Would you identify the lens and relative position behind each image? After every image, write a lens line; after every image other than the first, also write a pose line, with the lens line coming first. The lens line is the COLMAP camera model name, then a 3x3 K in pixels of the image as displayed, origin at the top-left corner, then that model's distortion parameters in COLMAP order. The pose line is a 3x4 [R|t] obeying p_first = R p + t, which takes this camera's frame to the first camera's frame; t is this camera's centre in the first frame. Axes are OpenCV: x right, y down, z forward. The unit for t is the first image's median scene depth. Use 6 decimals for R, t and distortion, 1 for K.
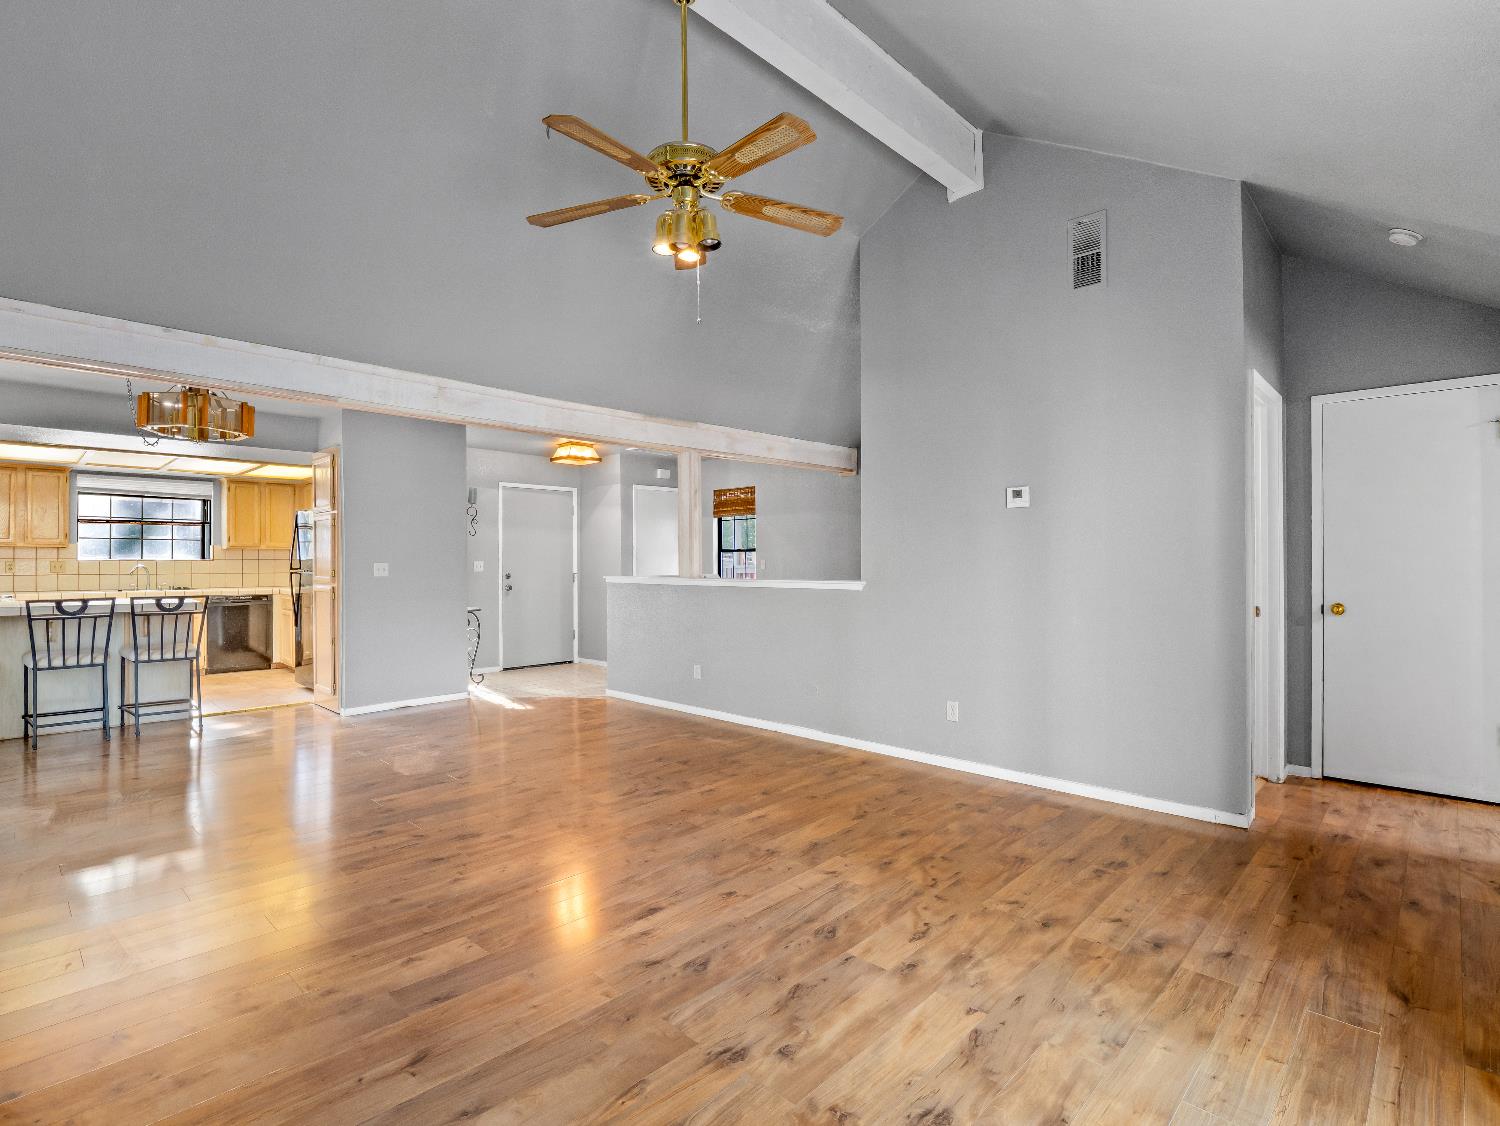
lens RADIAL K [[738.5, 0, 742.3], [0, 738.5, 561.3], [0, 0, 1]] dist [-0.010593, 0.000089]
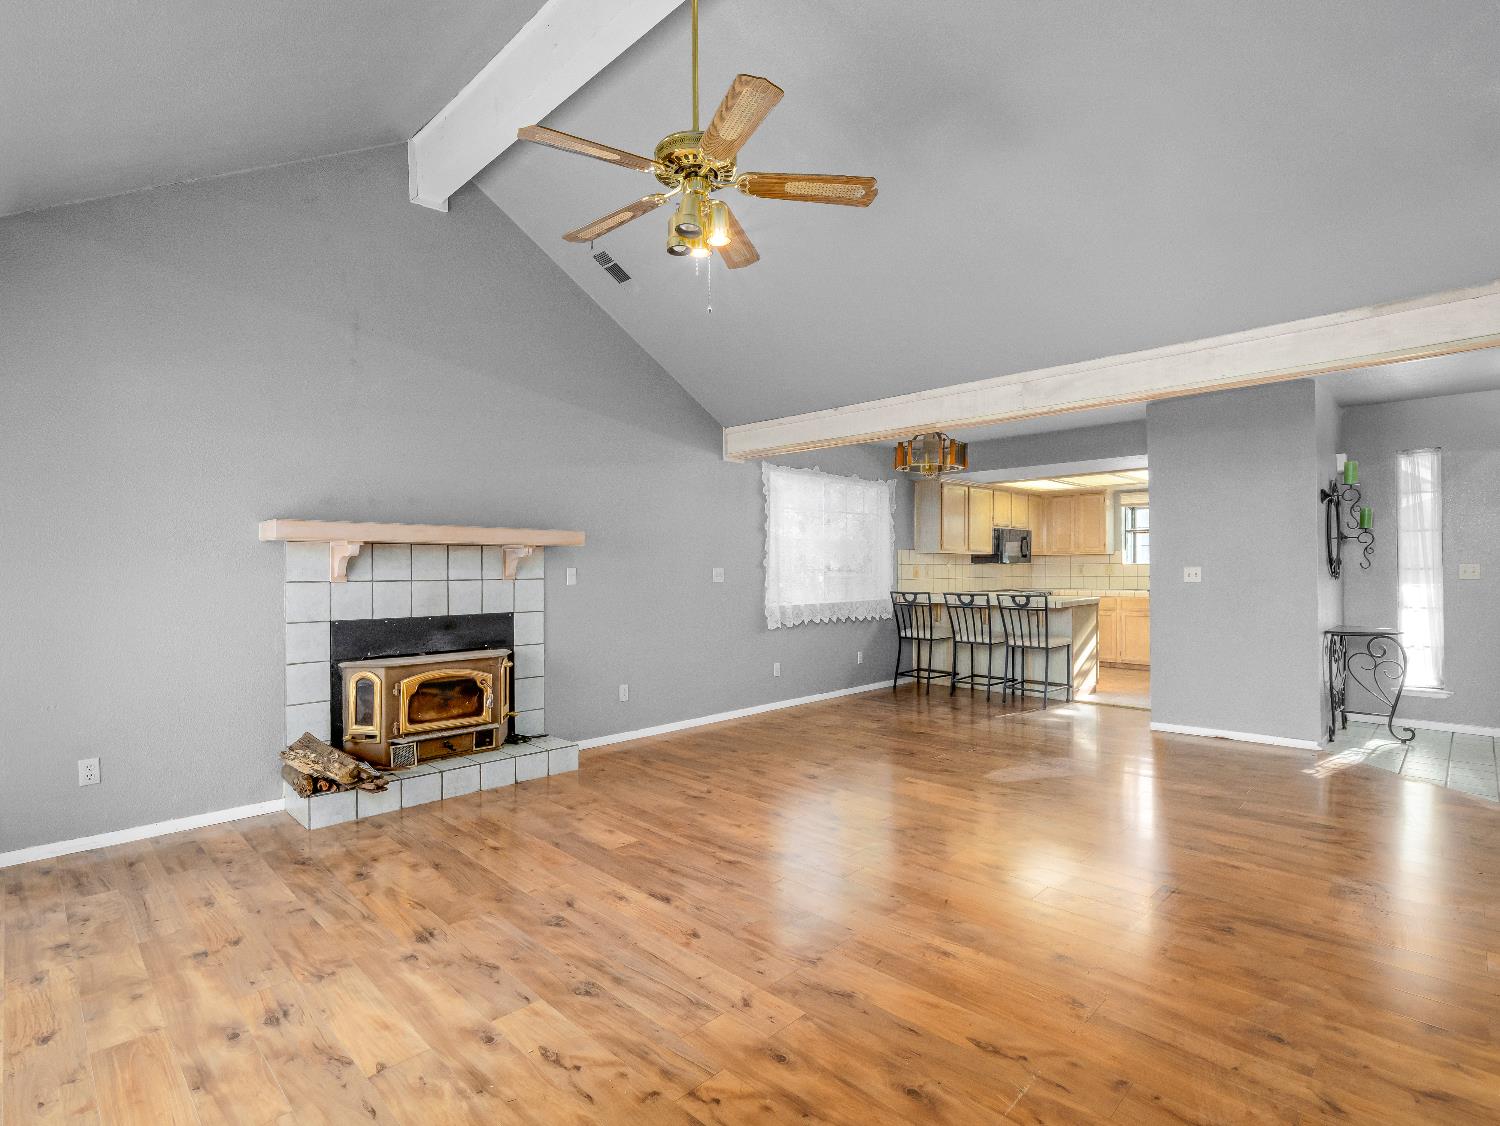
lens RADIAL K [[738.5, 0, 747.2], [0, 738.5, 568.9], [0, 0, 1]] dist [-0.010593, 0.000089]
pose [[-0.006305, 0.001203, -0.999979, 0.890361], [0.006786, 0.999976, 0.001160, -0.000683], [0.999957, -0.006779, -0.006313, 1.073658]]
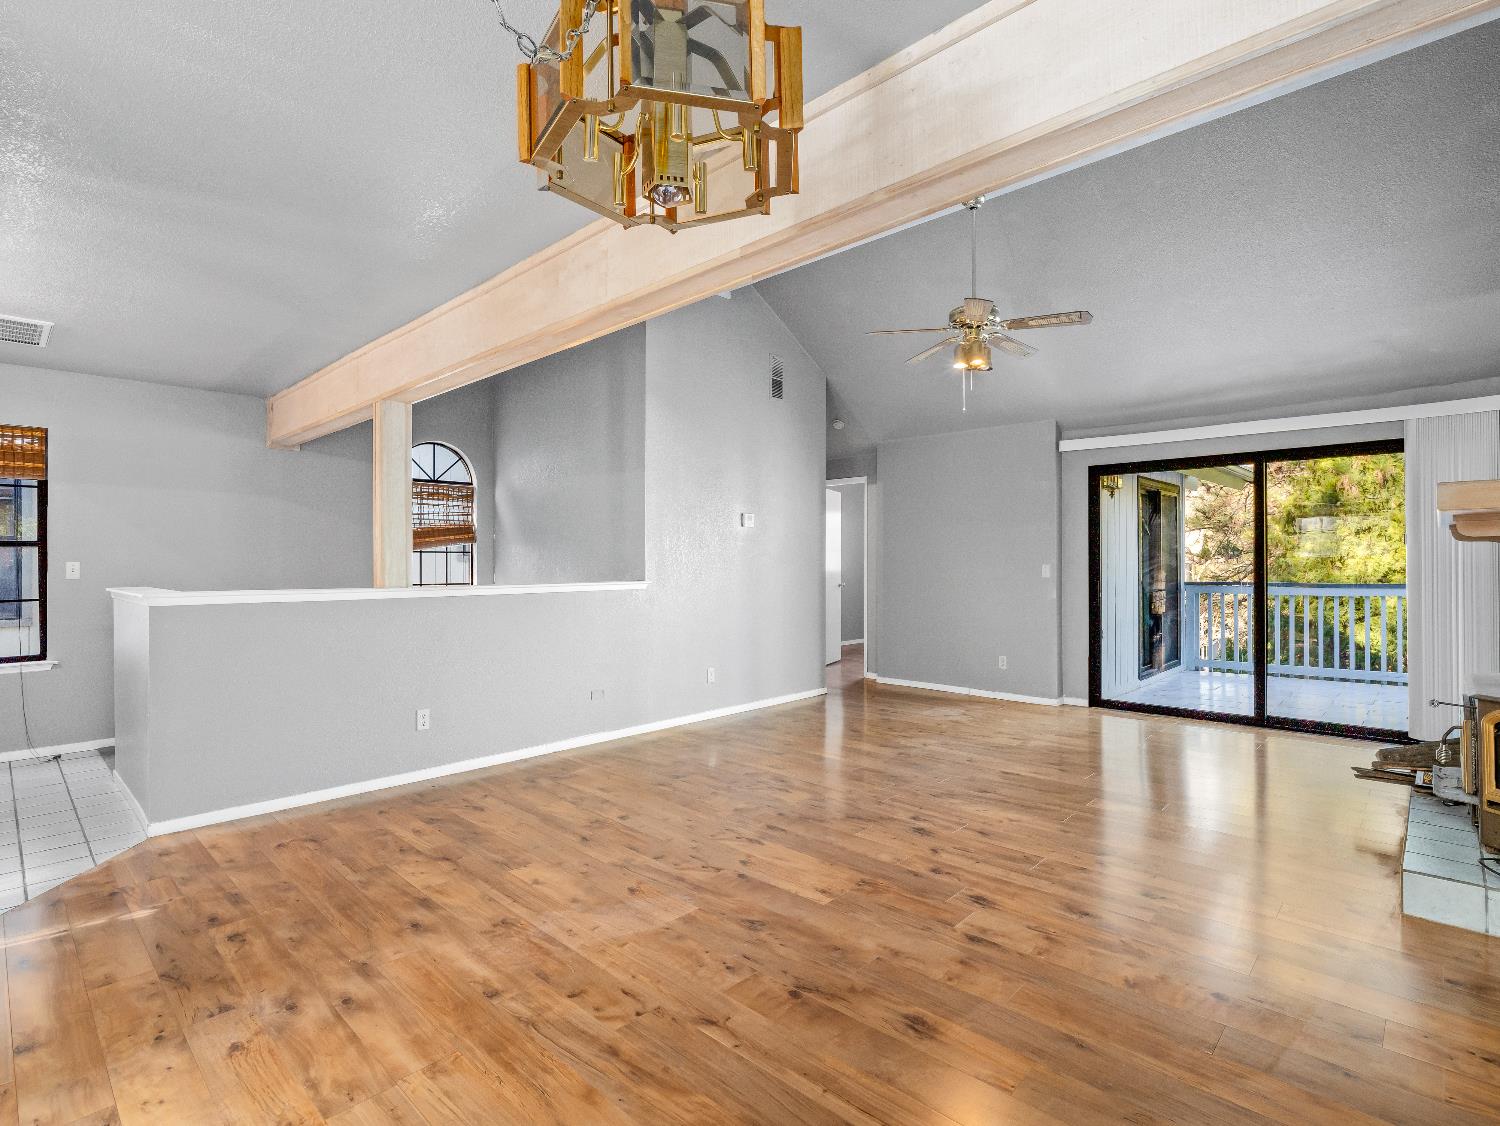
lens RADIAL K [[744.8, 0, 744.1], [0, 744.8, 559.9], [0, 0, 1]] dist [-0.009654, 0.002479]
pose [[-0.009632, 0.005786, 0.999937, -1.696884], [0.004184, 0.999975, -0.005746, 0.004359], [-0.999945, 0.004129, -0.009656, 1.523037]]
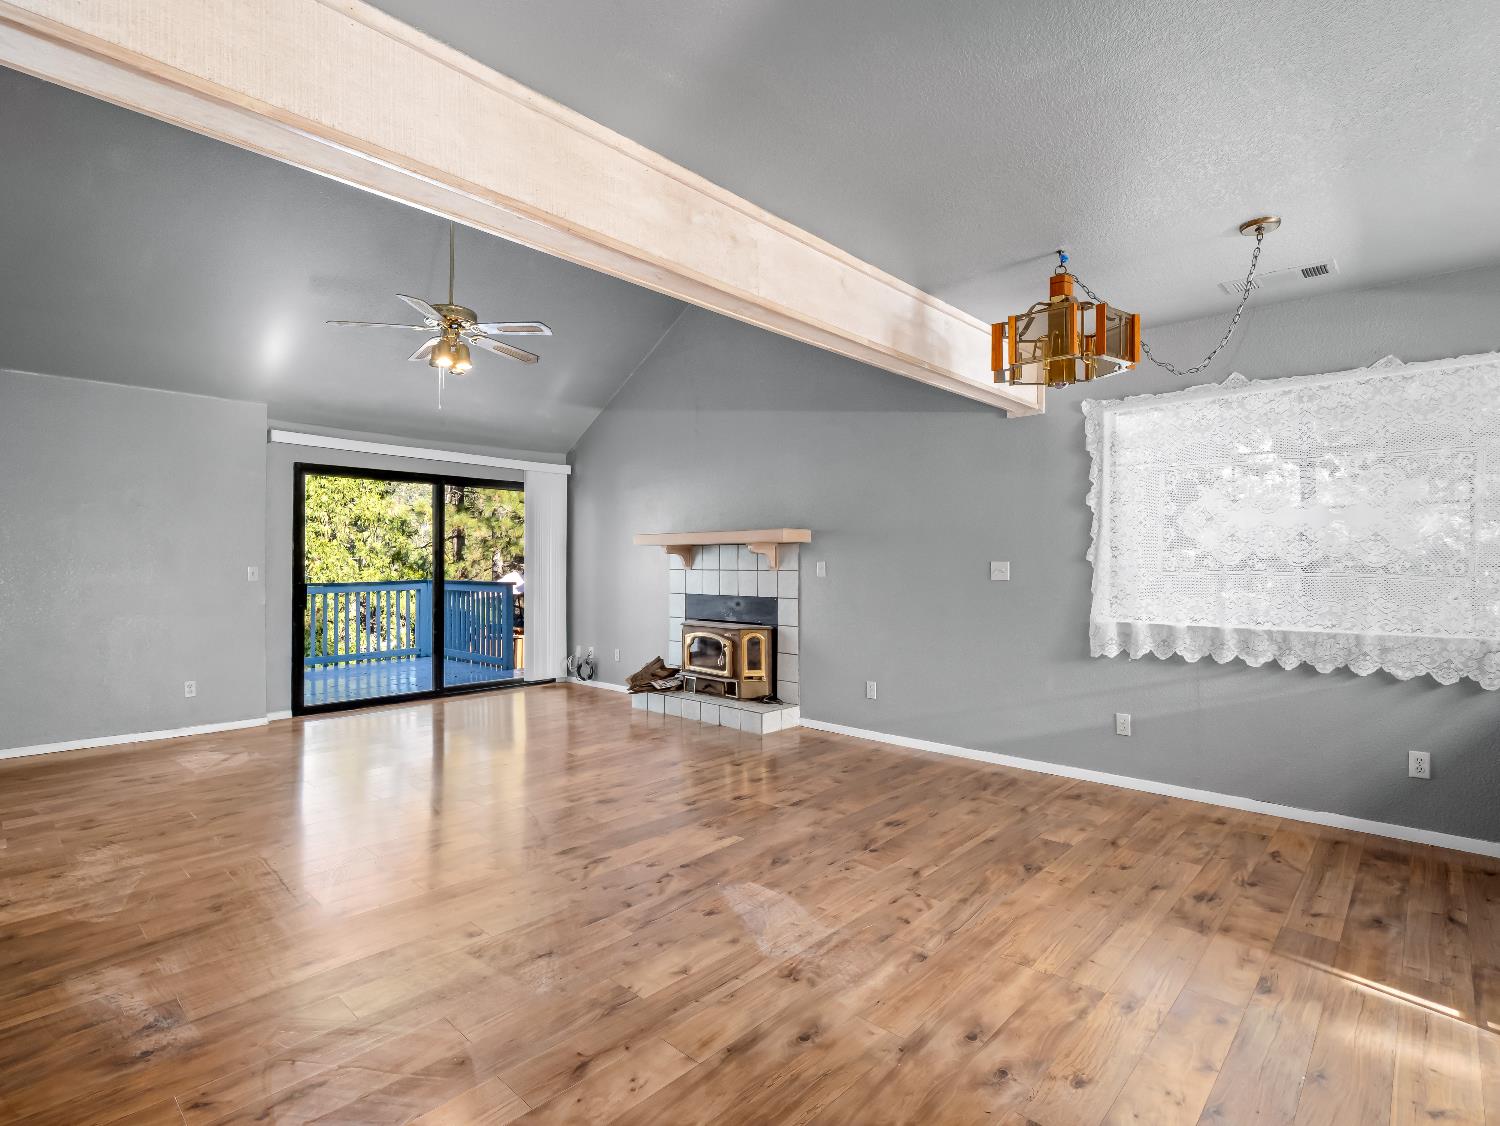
lens RADIAL K [[744.8, 0, 748.3], [0, 744.8, 561.8], [0, 0, 1]] dist [-0.009654, 0.002479]
pose [[-0.999757, 0.001460, -0.021995, -0.690818], [0.001507, 0.999997, -0.002096, 0.000313], [0.021991, -0.002129, -0.999756, 2.639746]]
